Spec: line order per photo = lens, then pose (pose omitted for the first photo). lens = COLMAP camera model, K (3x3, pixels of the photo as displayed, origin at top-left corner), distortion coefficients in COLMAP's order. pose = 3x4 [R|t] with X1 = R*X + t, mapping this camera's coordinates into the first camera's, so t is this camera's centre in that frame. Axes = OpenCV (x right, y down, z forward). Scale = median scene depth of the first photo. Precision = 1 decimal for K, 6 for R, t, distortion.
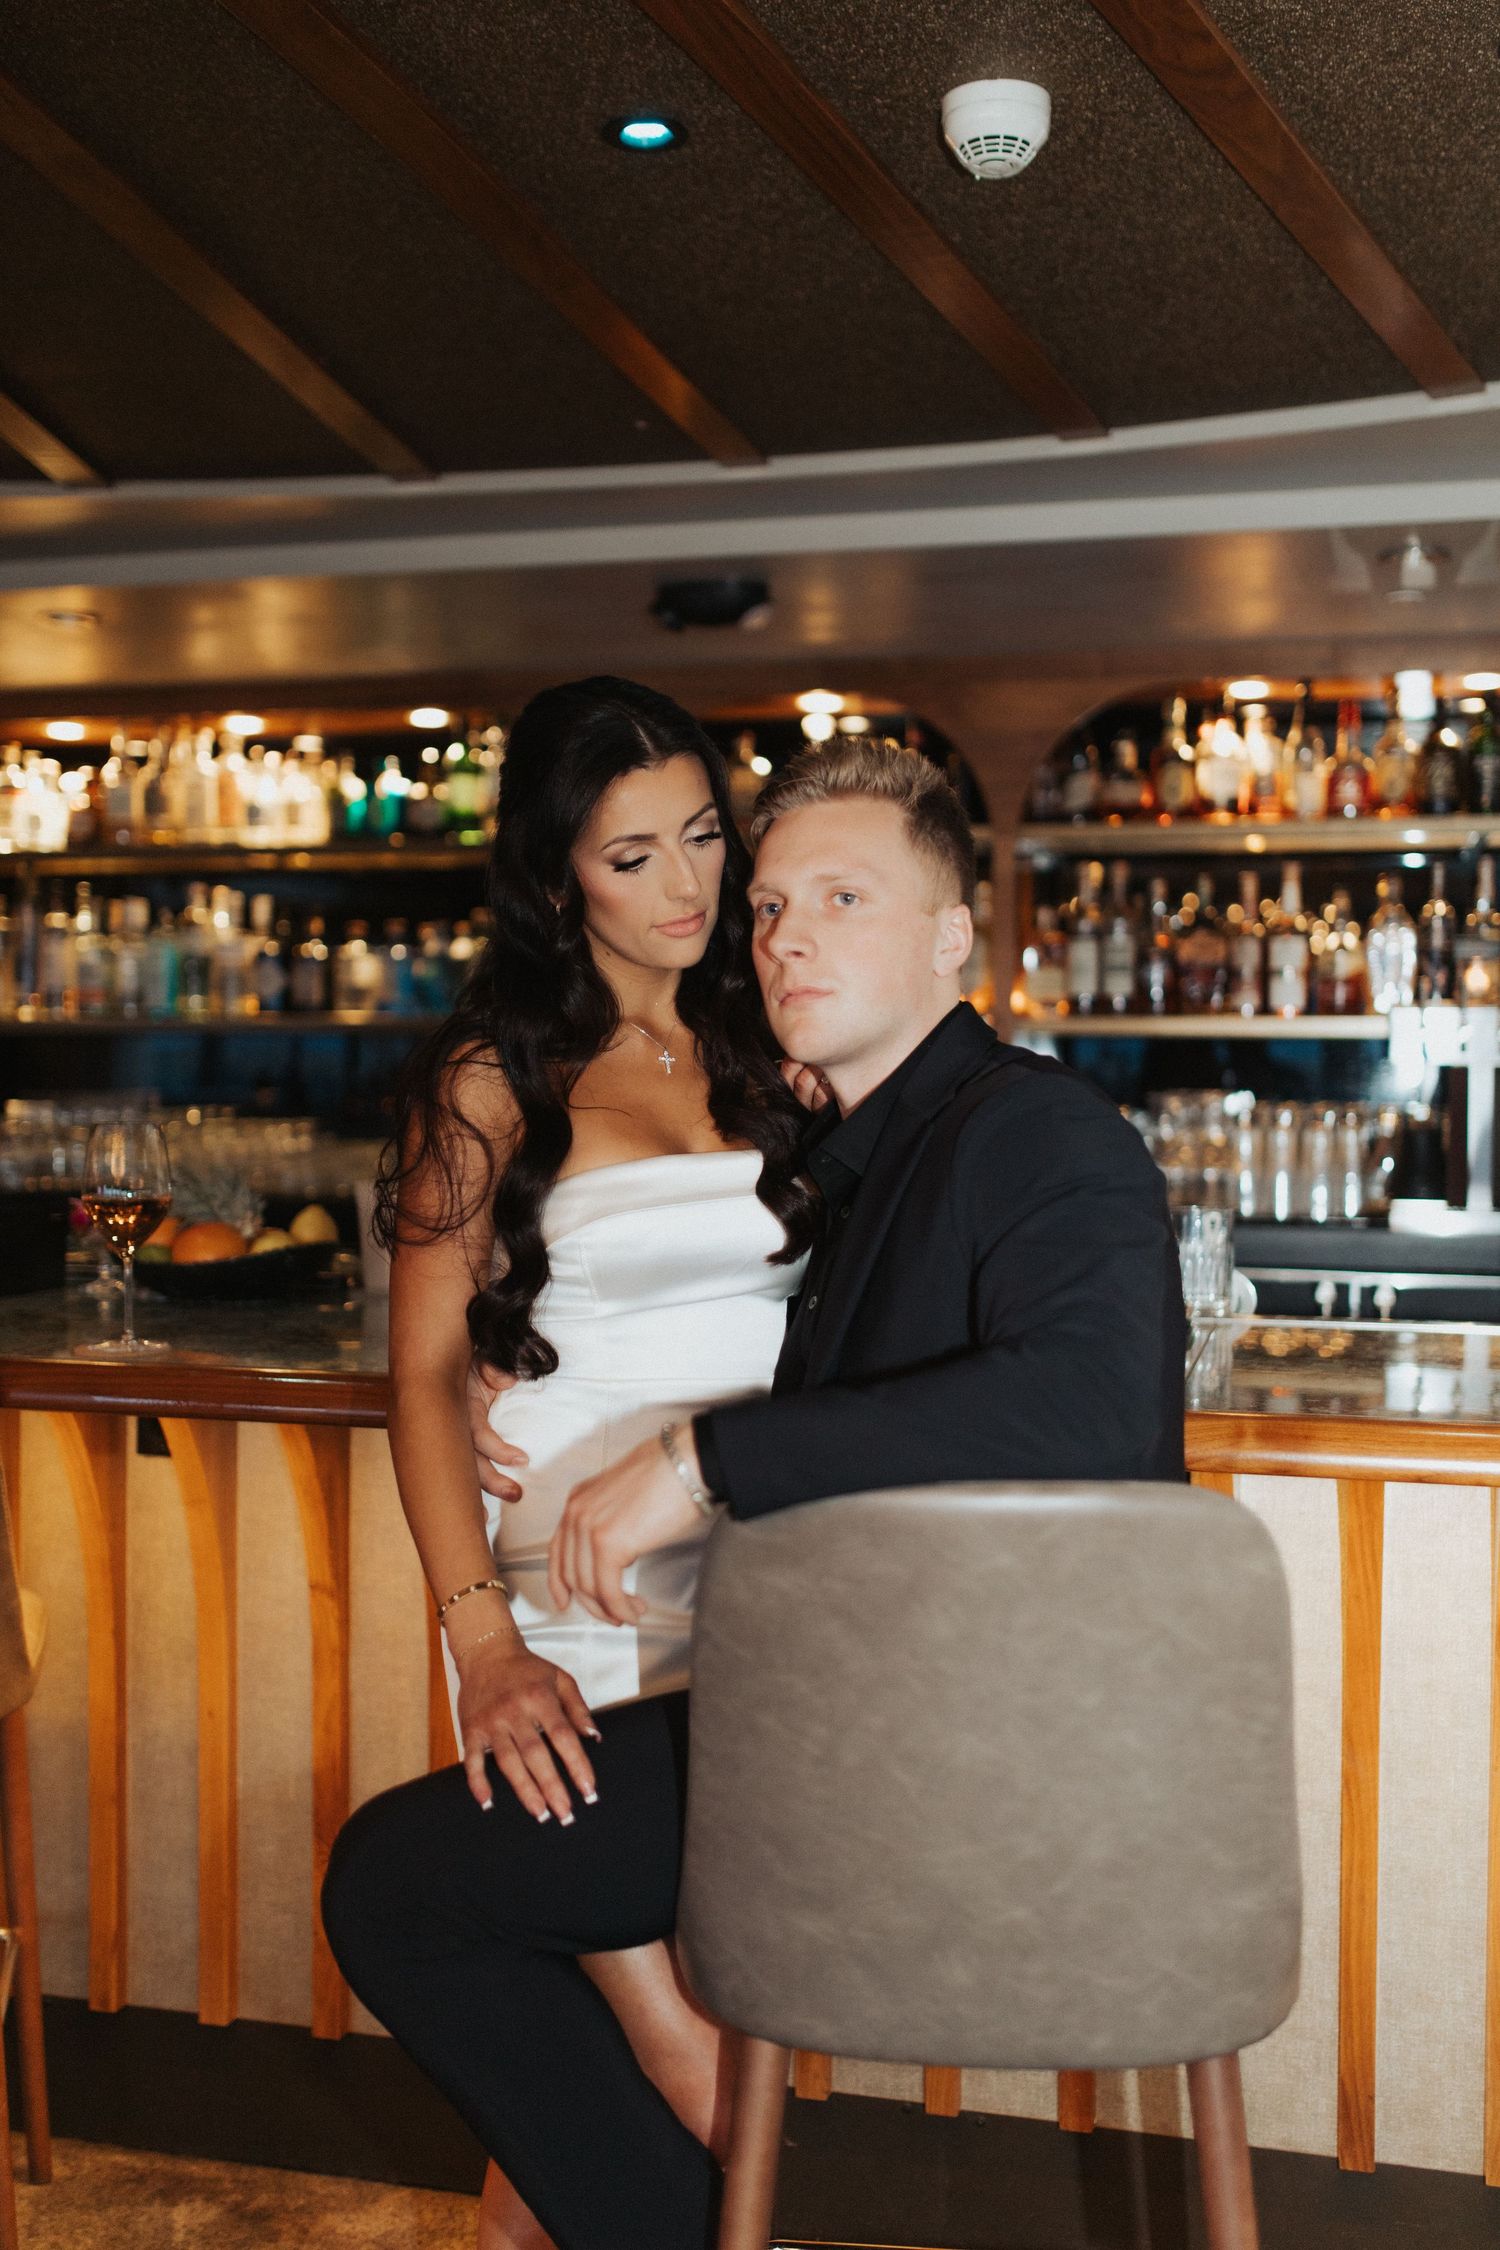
lens RADIAL K [[2184.2, 0, 750.0], [0, 2184.2, 1125.0], [0, 0, 1]] dist [0.006032, -0.005978]
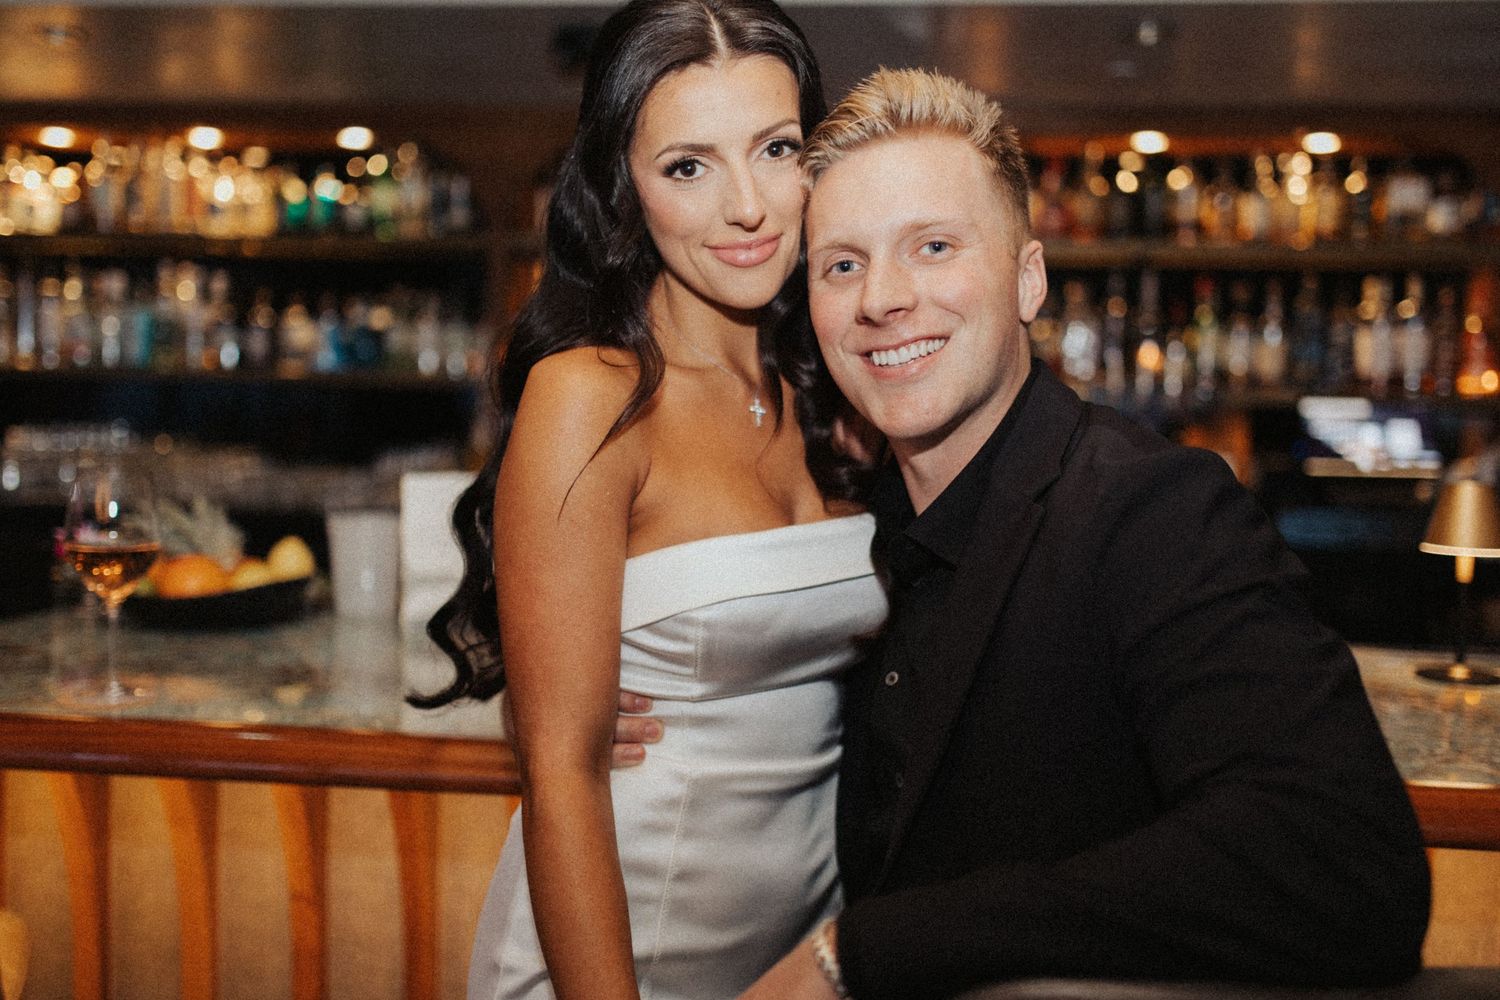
lens RADIAL K [[1421.2, 0, 750.0], [0, 1421.2, 500.0], [0, 0, 1]] dist [0.000384, -0.000309]
pose [[0.989152, 0.007891, 0.146683, -0.038462], [-0.013002, 0.999340, 0.033918, -0.005053], [-0.146318, -0.035457, 0.988602, 0.132060]]
